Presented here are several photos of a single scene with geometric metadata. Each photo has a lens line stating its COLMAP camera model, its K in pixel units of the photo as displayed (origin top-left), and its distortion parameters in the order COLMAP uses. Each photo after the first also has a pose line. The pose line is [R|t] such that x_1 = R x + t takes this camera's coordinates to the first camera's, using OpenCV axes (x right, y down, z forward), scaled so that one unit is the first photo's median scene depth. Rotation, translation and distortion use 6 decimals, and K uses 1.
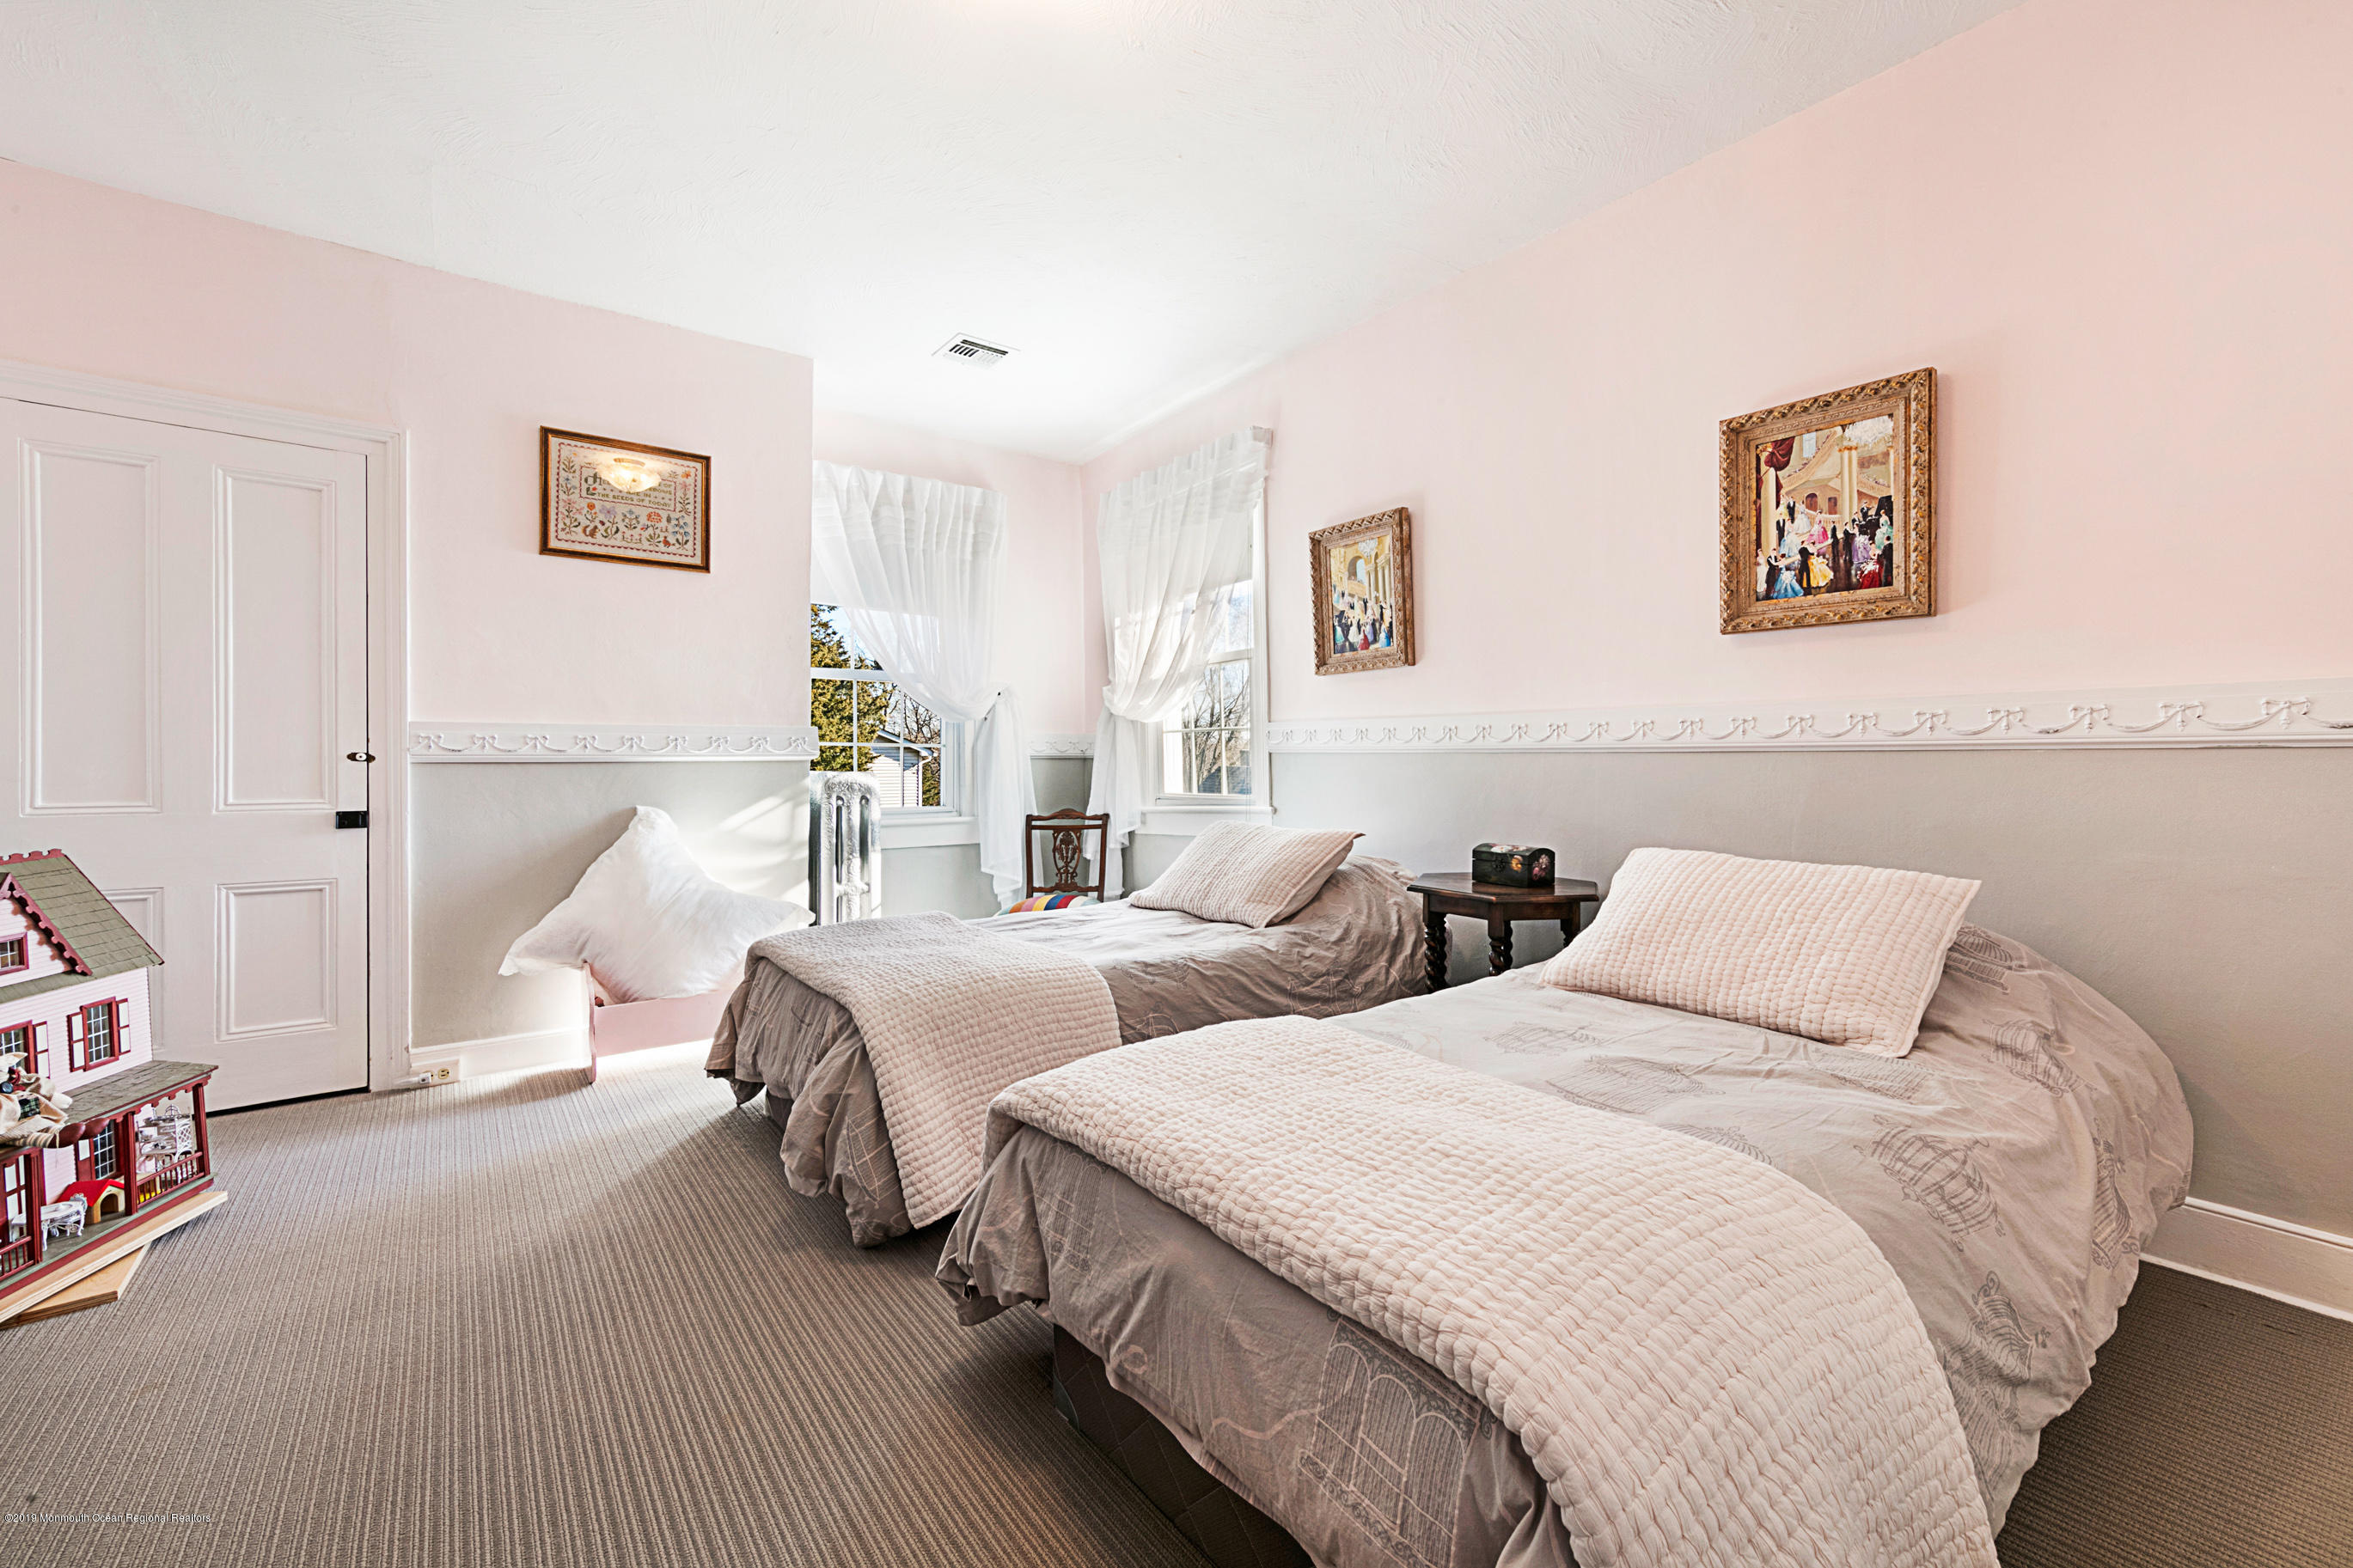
lens RADIAL K [[931.9, 0, 1166.9], [0, 931.9, 753.2], [0, 0, 1]] dist [0.001229, 0.000095]
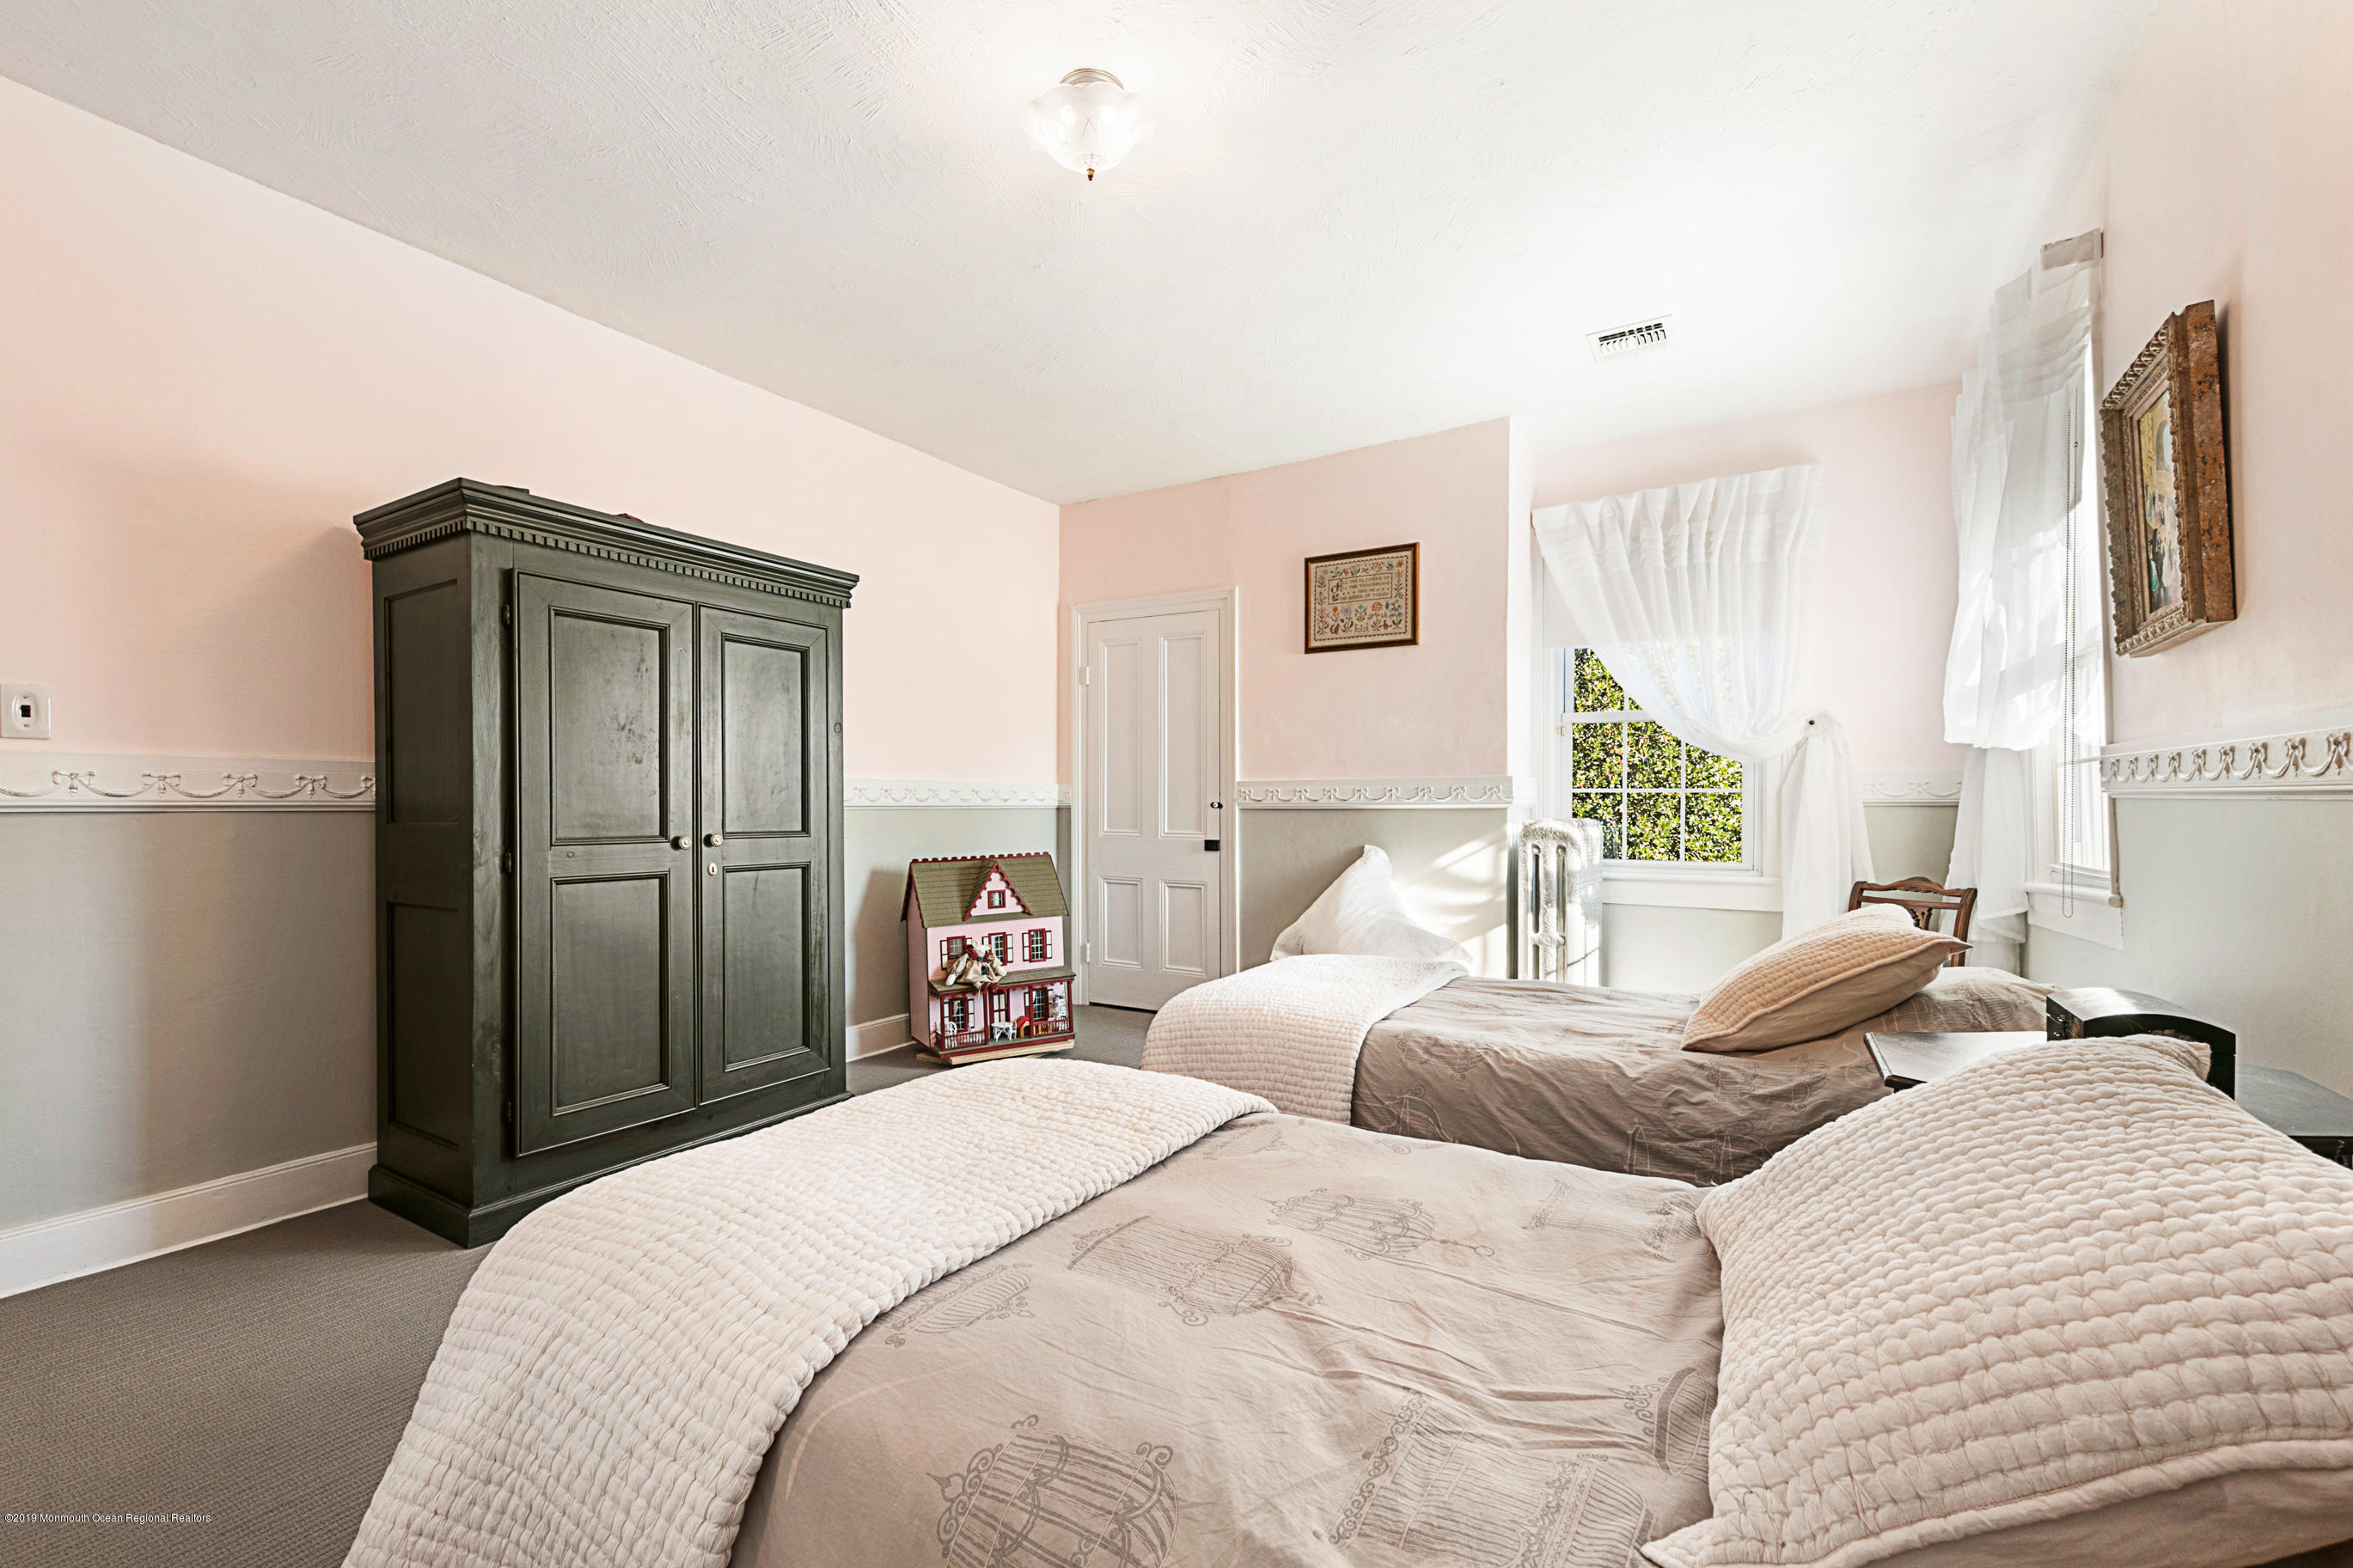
lens RADIAL K [[944.4, 0, 1176.5], [0, 944.4, 784.0], [0, 0, 1]] dist [0.006791, 0.000097]
pose [[0.386836, -0.019855, -0.921935, 0.485706], [0.006209, 0.999802, -0.018927, -0.001496], [0.922127, 0.001597, 0.386883, 0.292329]]
